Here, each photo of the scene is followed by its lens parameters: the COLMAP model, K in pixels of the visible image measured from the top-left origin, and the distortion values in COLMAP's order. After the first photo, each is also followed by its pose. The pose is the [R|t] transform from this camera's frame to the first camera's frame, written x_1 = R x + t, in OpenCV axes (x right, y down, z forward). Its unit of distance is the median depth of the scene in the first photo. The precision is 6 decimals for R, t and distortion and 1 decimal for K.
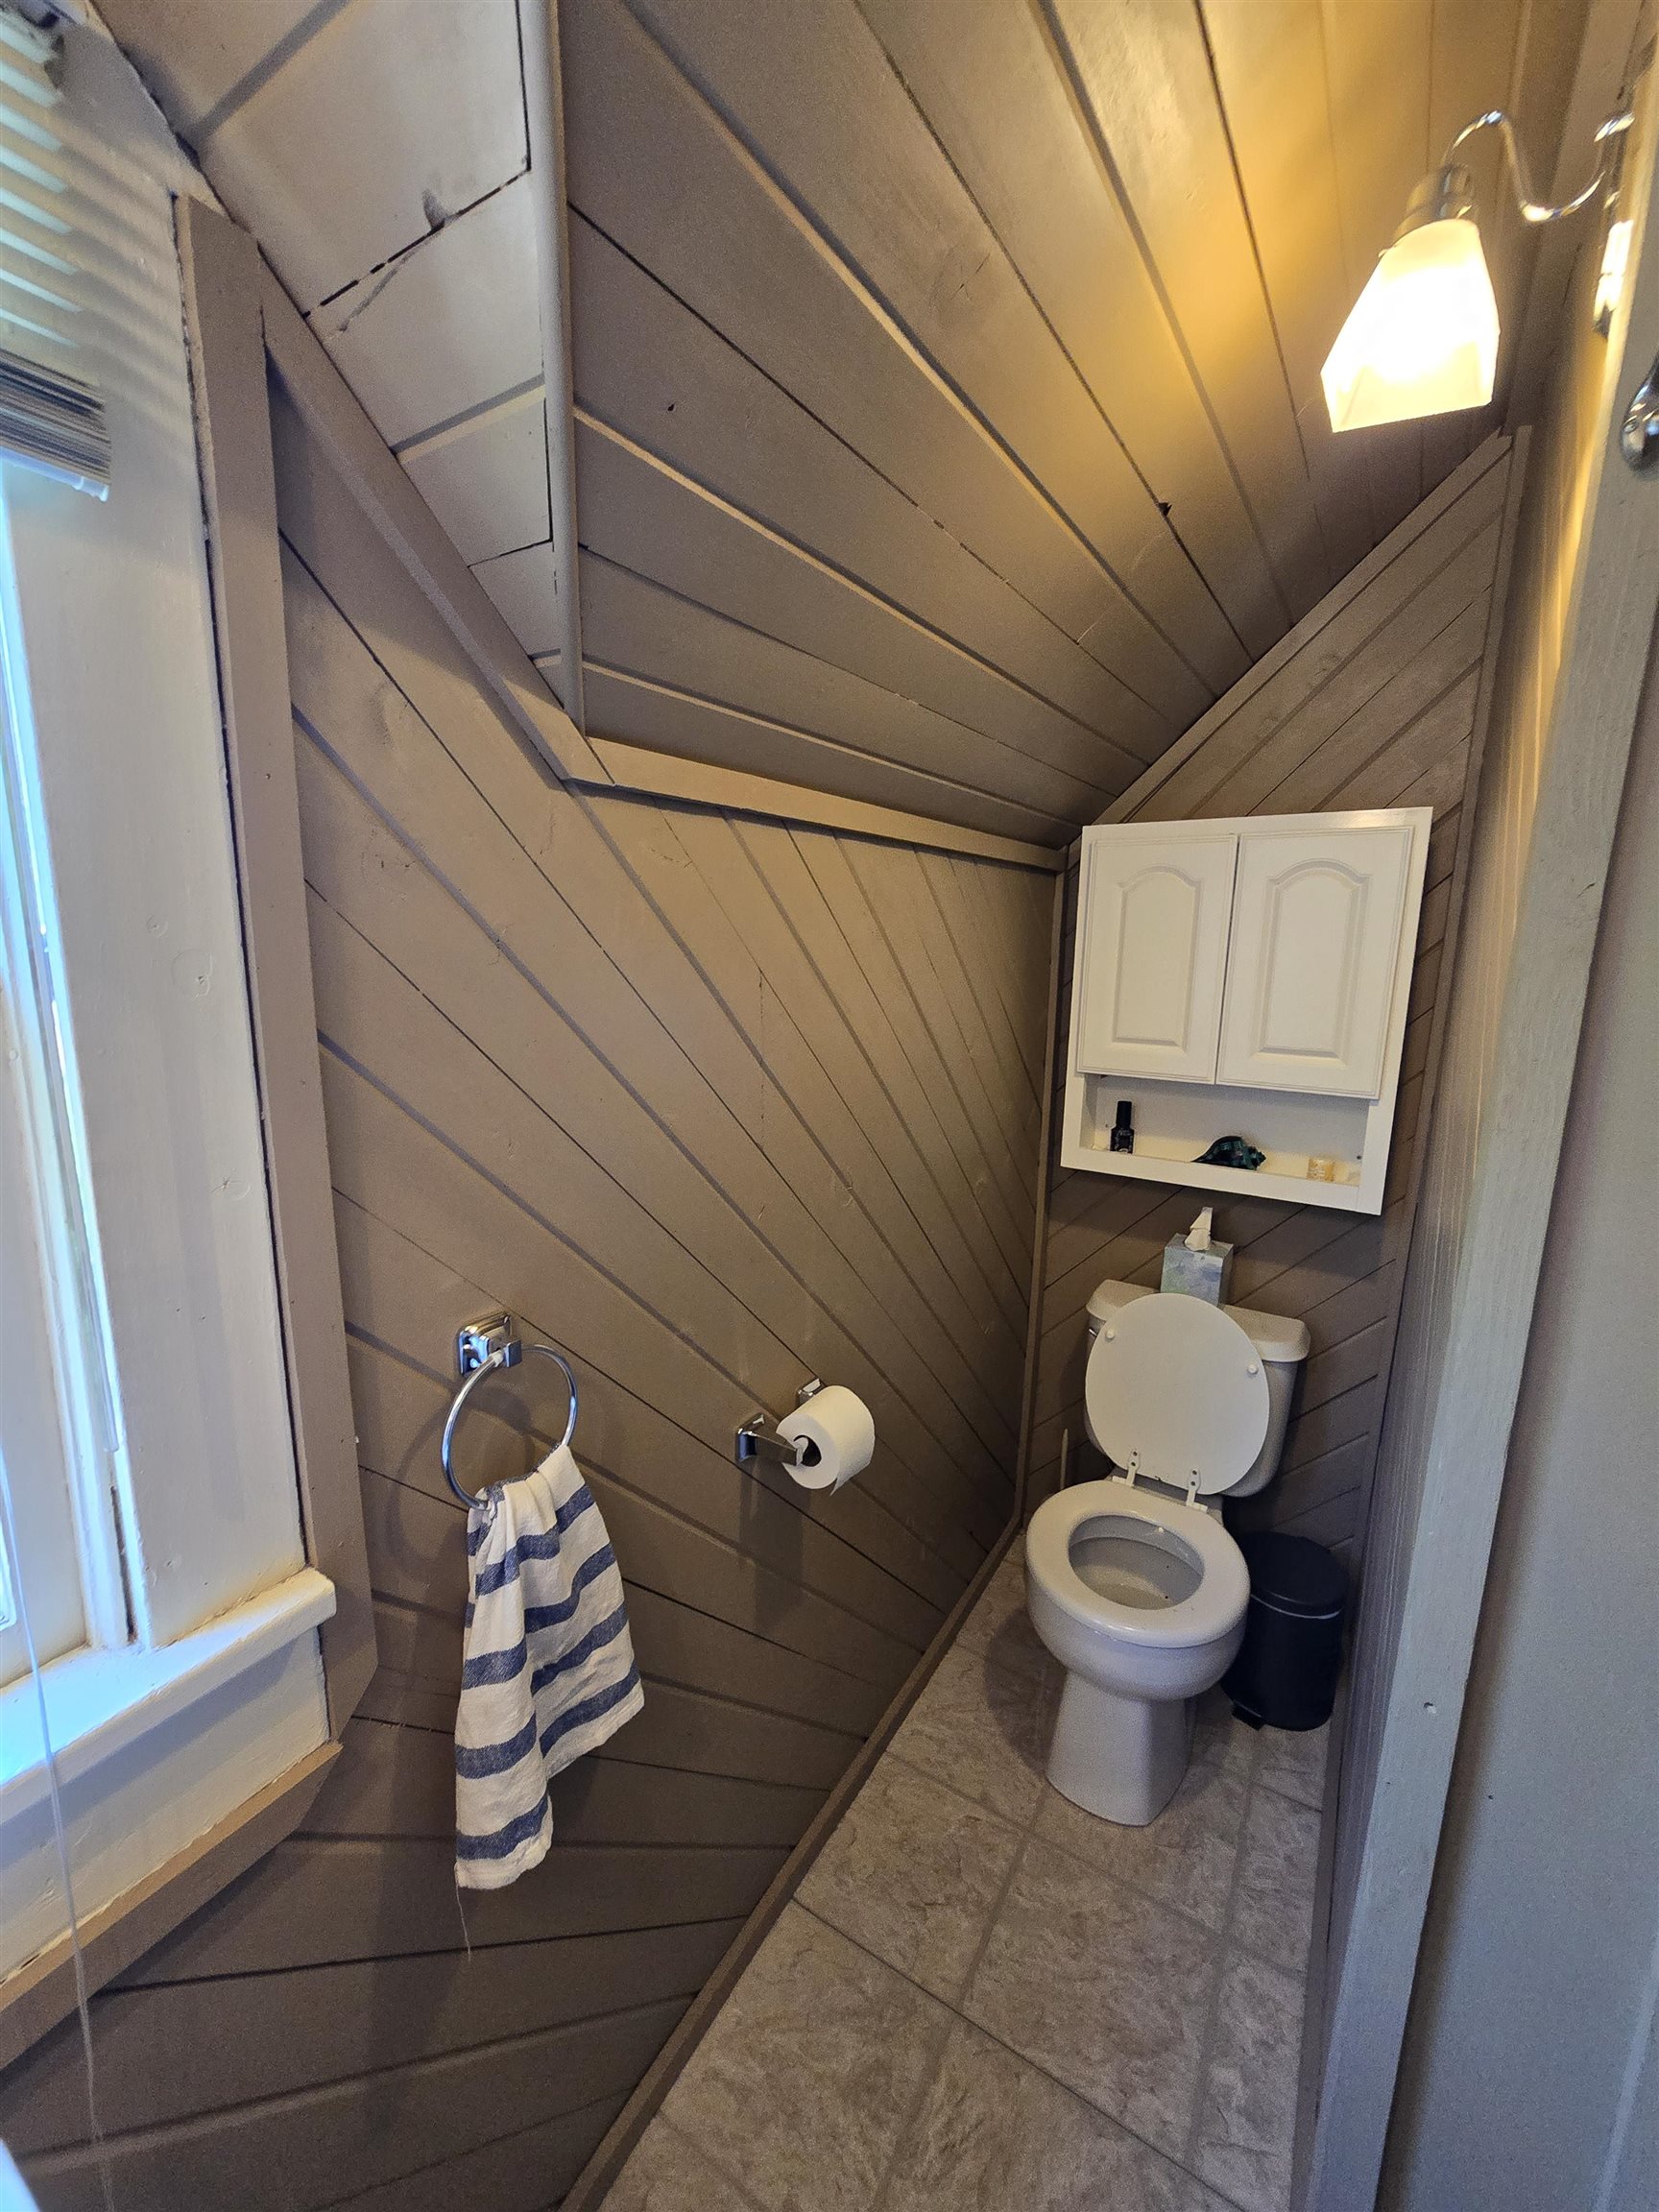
lens RADIAL K [[901.0, 0, 818.5], [0, 901.0, 1098.9], [0, 0, 1]] dist [-0.001633, 0.000231]
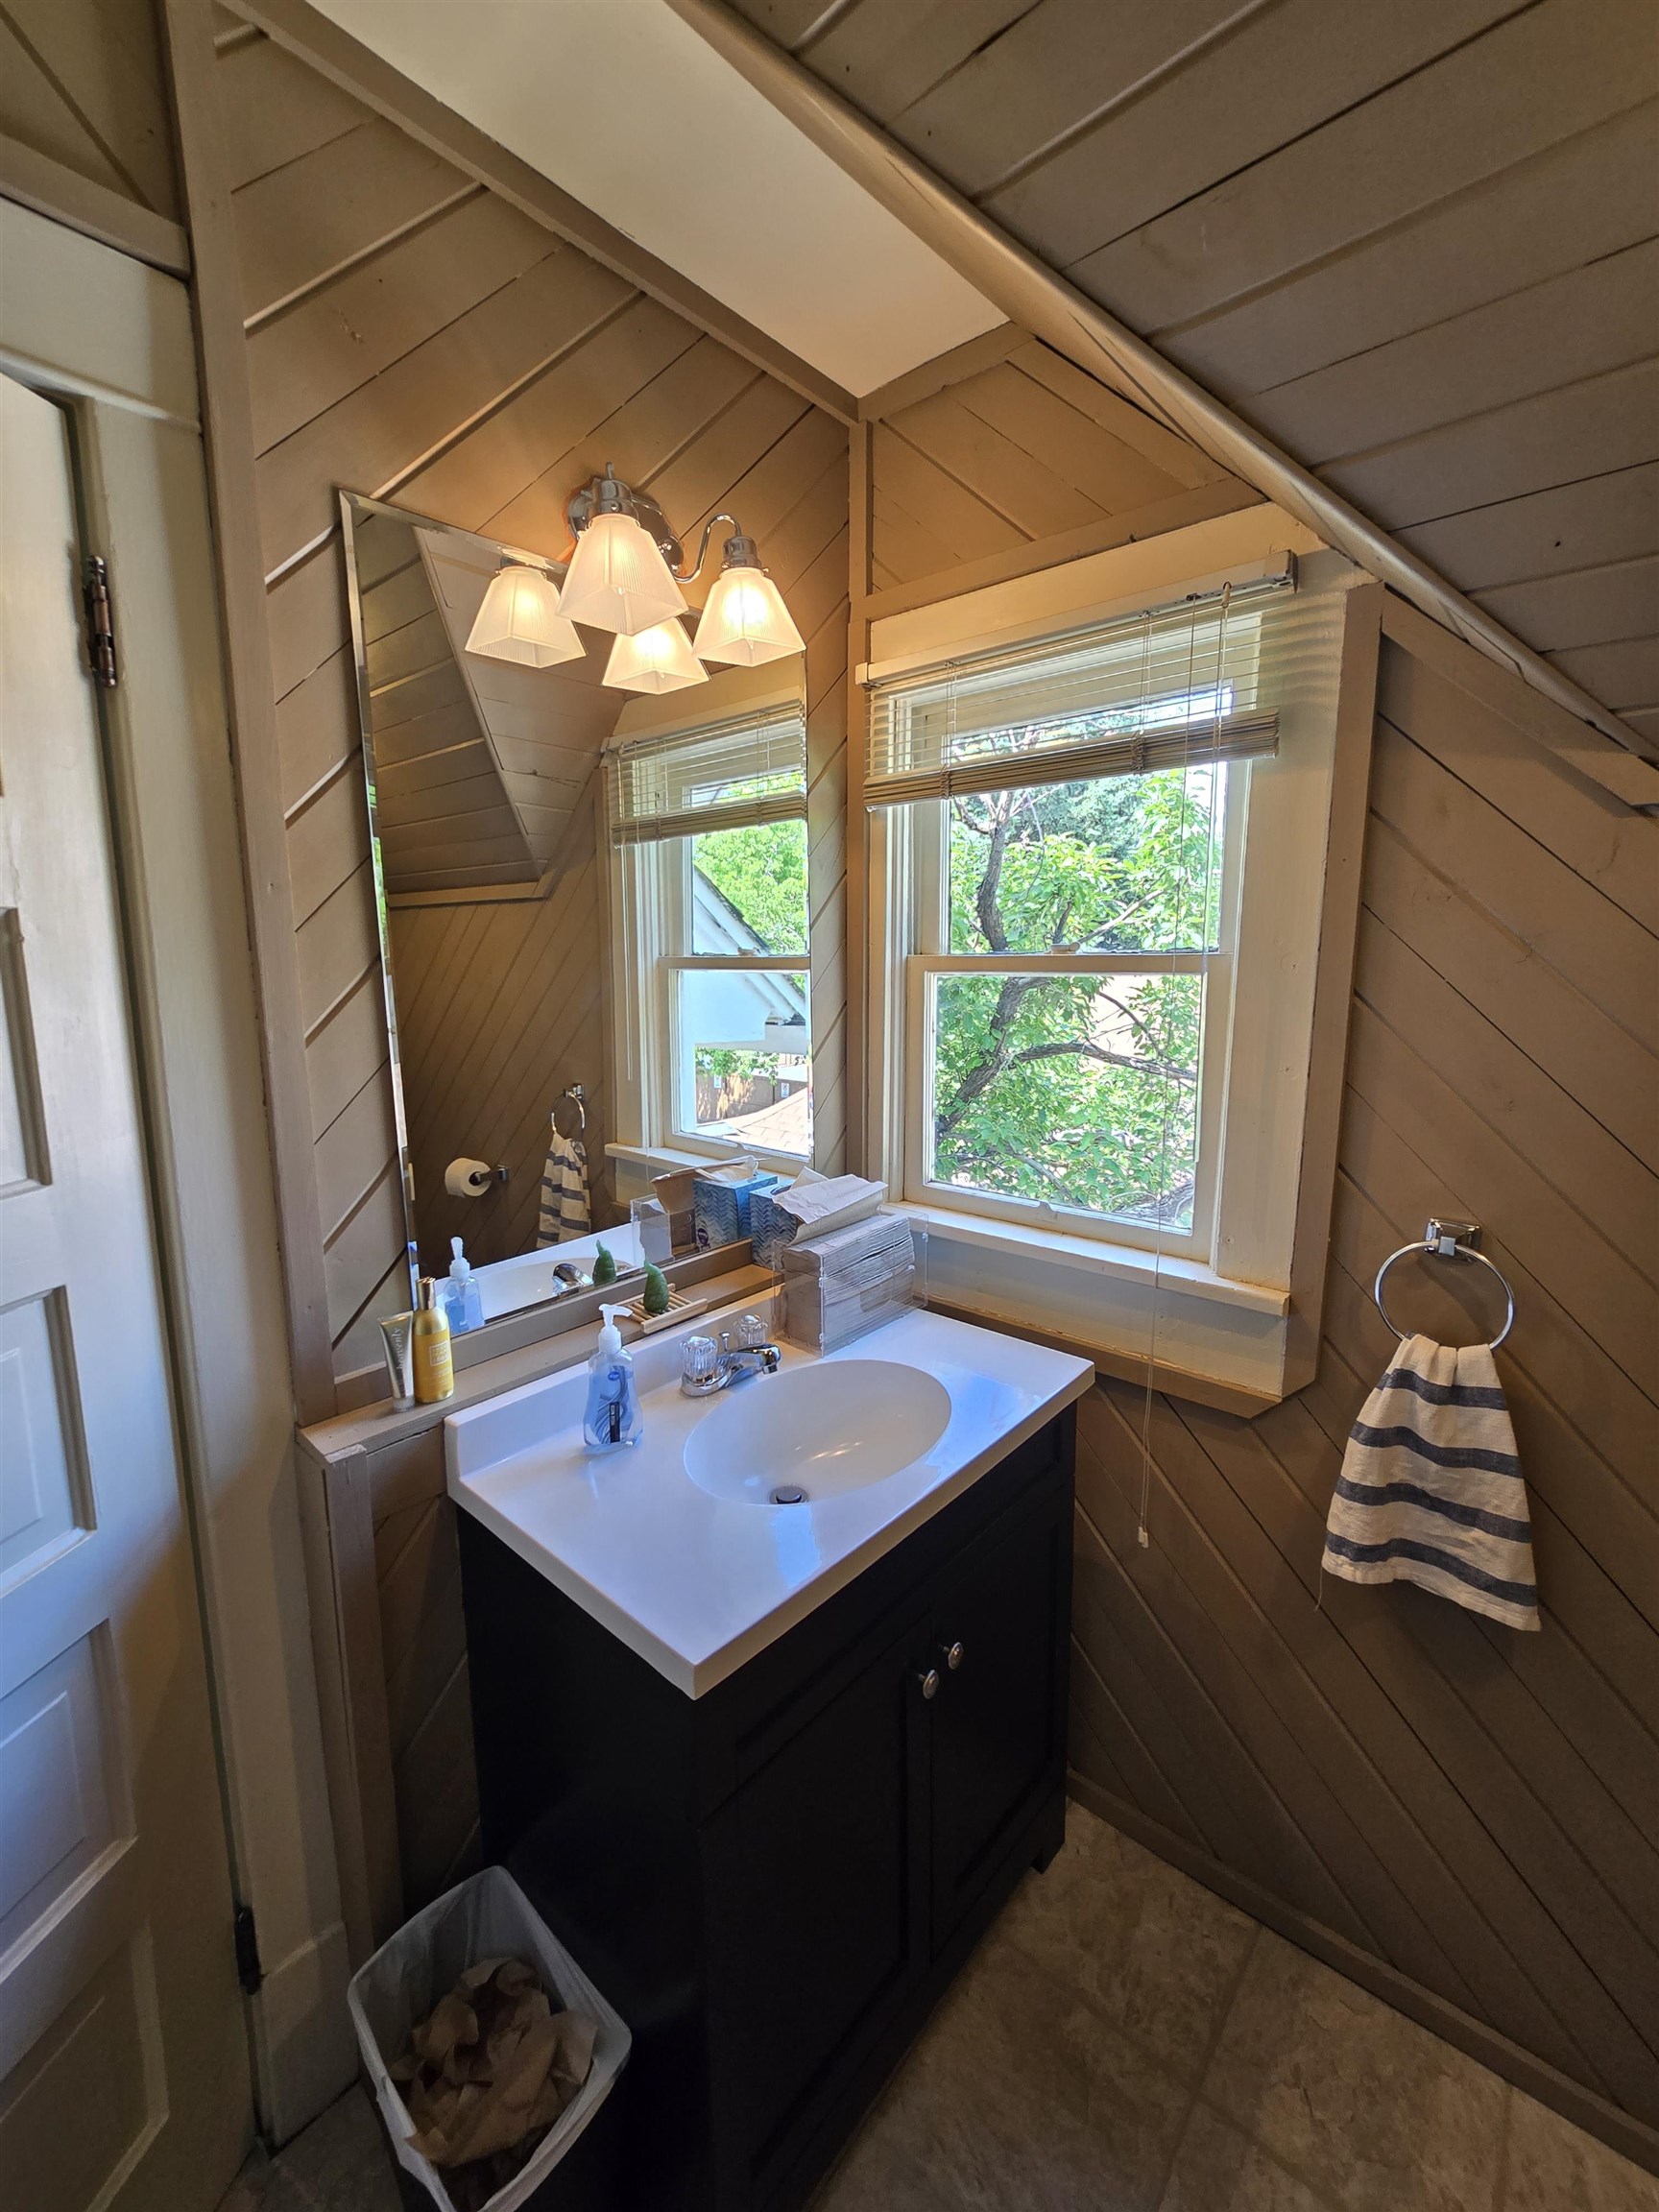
lens RADIAL K [[901.0, 0, 818.5], [0, 901.0, 1098.9], [0, 0, 1]] dist [-0.001633, 0.000231]
pose [[-0.151989, 0.137368, -0.978790, 1.116801], [-0.178926, 0.970109, 0.163934, 0.013492], [0.972052, 0.200047, -0.122868, 0.193355]]
